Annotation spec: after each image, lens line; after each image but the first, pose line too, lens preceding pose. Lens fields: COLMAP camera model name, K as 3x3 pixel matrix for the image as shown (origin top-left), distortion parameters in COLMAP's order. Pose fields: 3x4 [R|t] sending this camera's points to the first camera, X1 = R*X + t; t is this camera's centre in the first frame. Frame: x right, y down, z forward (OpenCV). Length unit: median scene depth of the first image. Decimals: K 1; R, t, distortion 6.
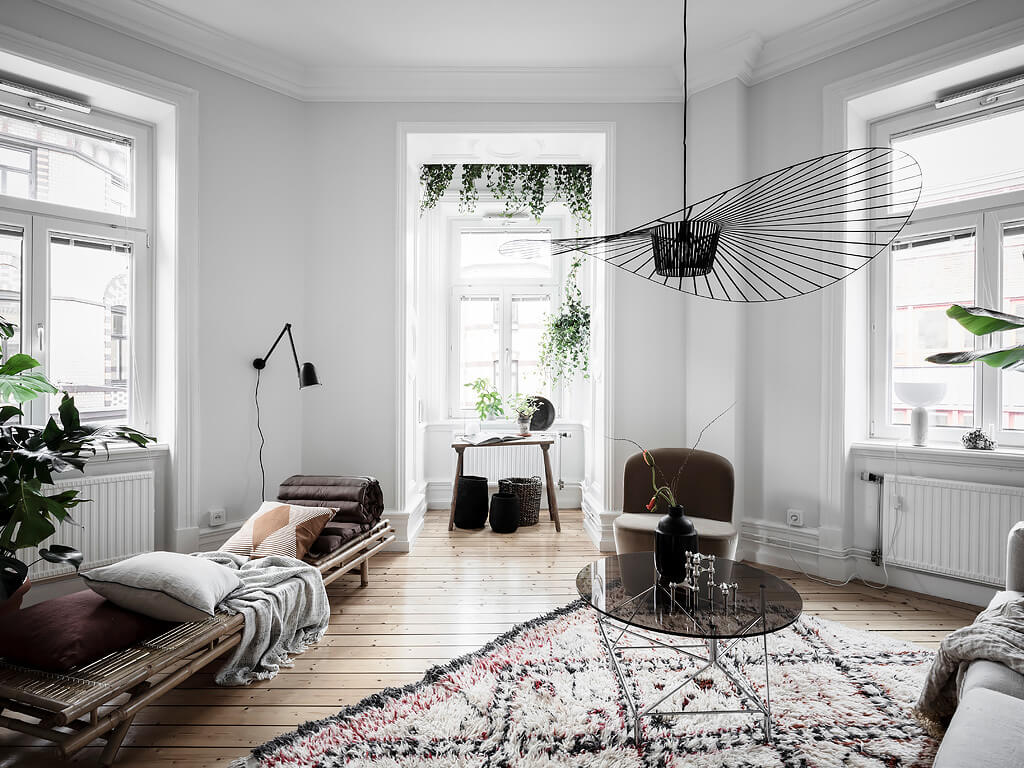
lens RADIAL K [[511.1, 0, 514.1], [0, 511.1, 383.3], [0, 0, 1]] dist [-0.001338, -0.002710]
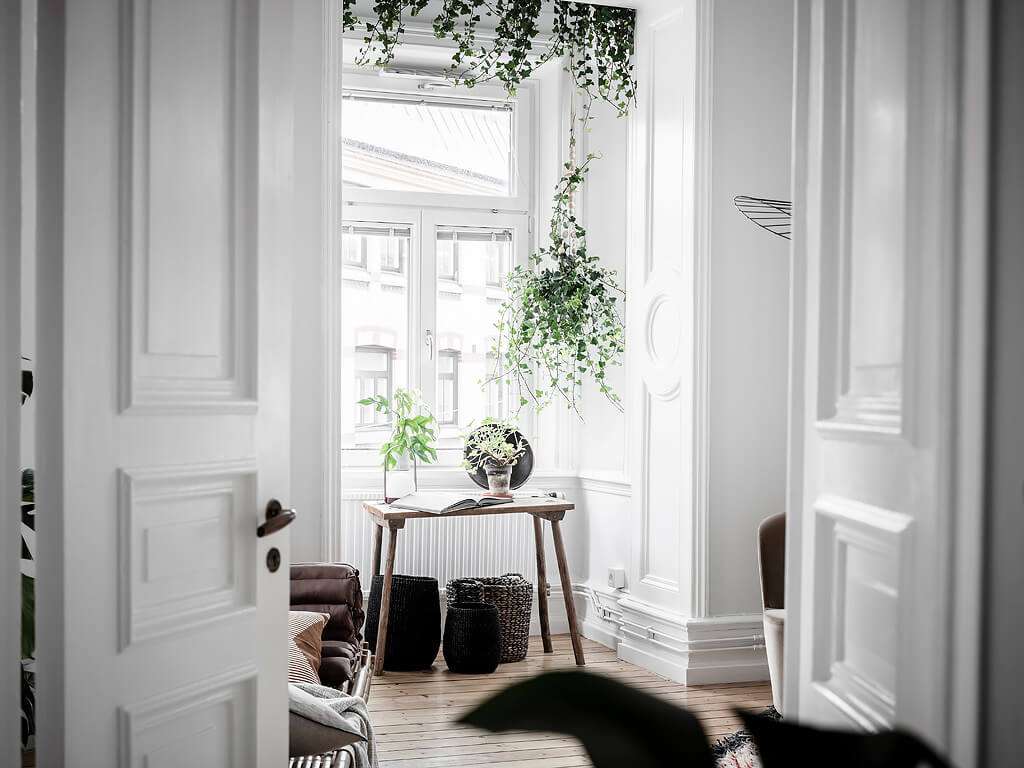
lens RADIAL K [[1204.8, 0, 486.2], [0, 1204.8, 407.7], [0, 0, 1]] dist [-0.017793, 0.000000]
pose [[0.967583, 0.012082, 0.252265, -0.331401], [-0.014349, 0.999871, 0.007148, -0.000632], [-0.252146, -0.010536, 0.967632, -0.232106]]
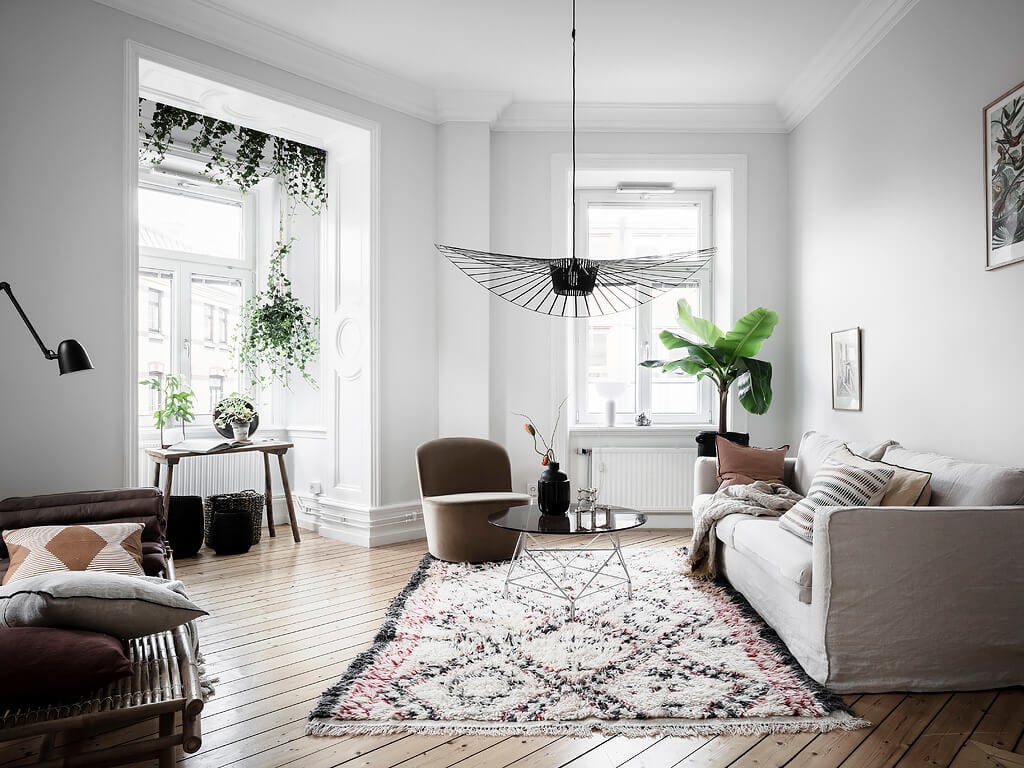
lens RADIAL K [[622.0, 0, 476.3], [0, 622.0, 389.1], [0, 0, 1]] dist [0.004935, 0.000180]
pose [[0.768027, 0.015564, 0.640229, -0.366567], [-0.006133, 0.999838, -0.016949, 0.030194], [-0.640389, 0.009091, 0.767997, -0.058069]]
